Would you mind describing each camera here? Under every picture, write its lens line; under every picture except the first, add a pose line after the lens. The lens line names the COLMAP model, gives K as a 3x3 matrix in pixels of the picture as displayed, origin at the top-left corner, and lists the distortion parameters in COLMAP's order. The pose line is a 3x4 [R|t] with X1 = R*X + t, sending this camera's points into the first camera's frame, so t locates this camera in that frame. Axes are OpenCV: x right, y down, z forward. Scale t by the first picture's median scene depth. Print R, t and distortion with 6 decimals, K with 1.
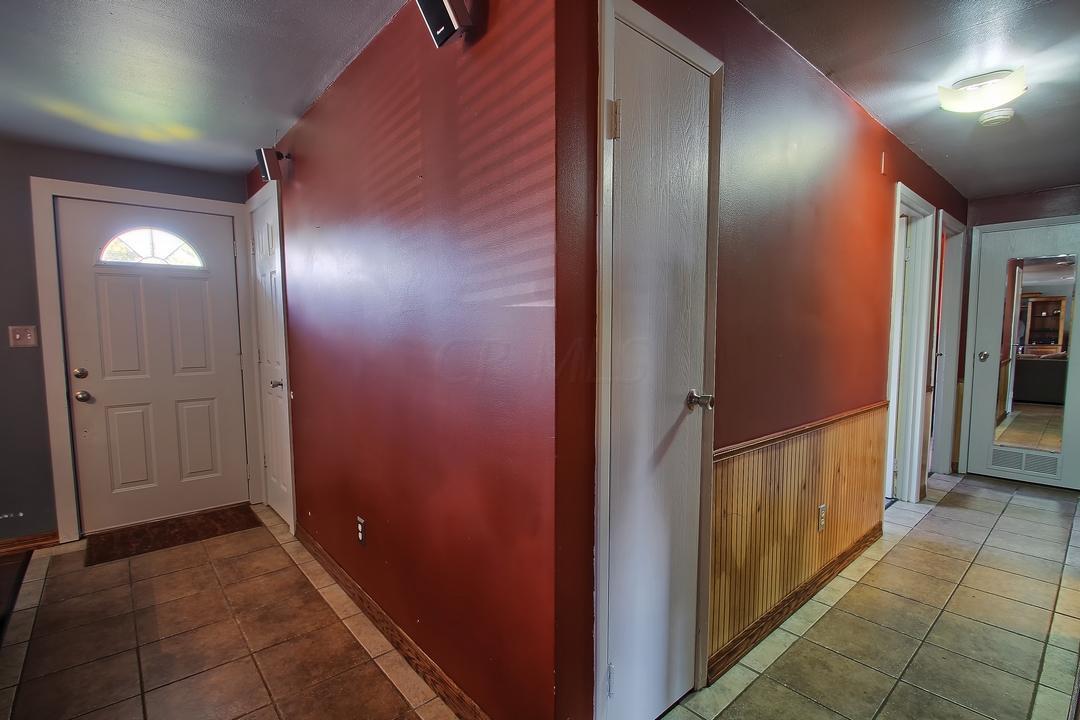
lens RADIAL K [[501.1, 0, 544.6], [0, 501.1, 368.8], [0, 0, 1]] dist [0.006671, -0.011027]
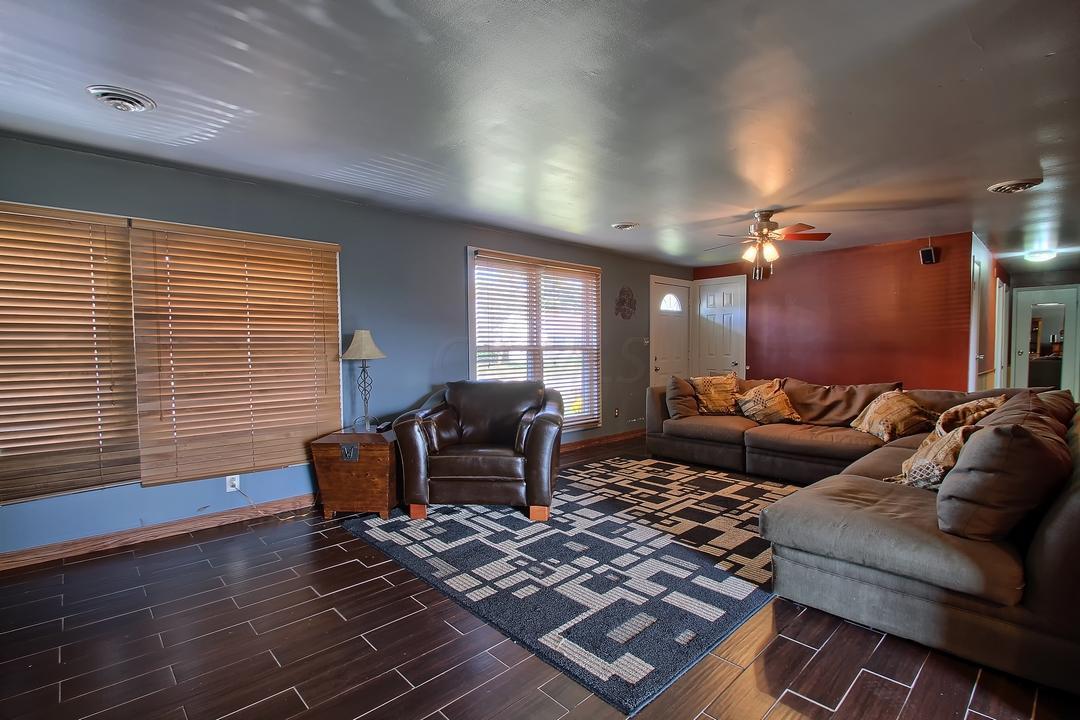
lens RADIAL K [[501.1, 0, 547.3], [0, 501.1, 357.8], [0, 0, 1]] dist [0.006671, -0.011027]
pose [[0.999070, -0.006196, 0.042663, -1.615977], [0.008770, 0.998134, -0.060421, 0.149668], [-0.042209, 0.060739, 0.997261, -1.331257]]
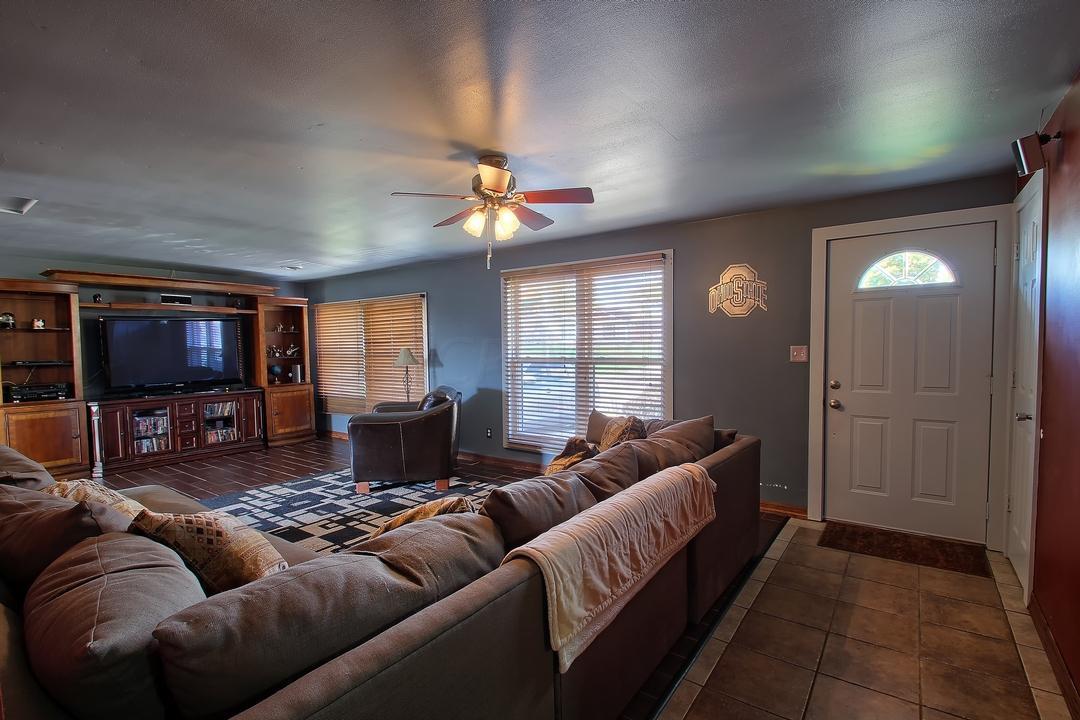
lens RADIAL K [[501.1, 0, 546.8], [0, 501.1, 367.3], [0, 0, 1]] dist [0.006671, -0.011027]
pose [[0.231220, 0.046327, -0.971798, 0.083336], [-0.065992, 0.997312, 0.031842, -0.027139], [0.970661, 0.056768, 0.233656, 0.048232]]
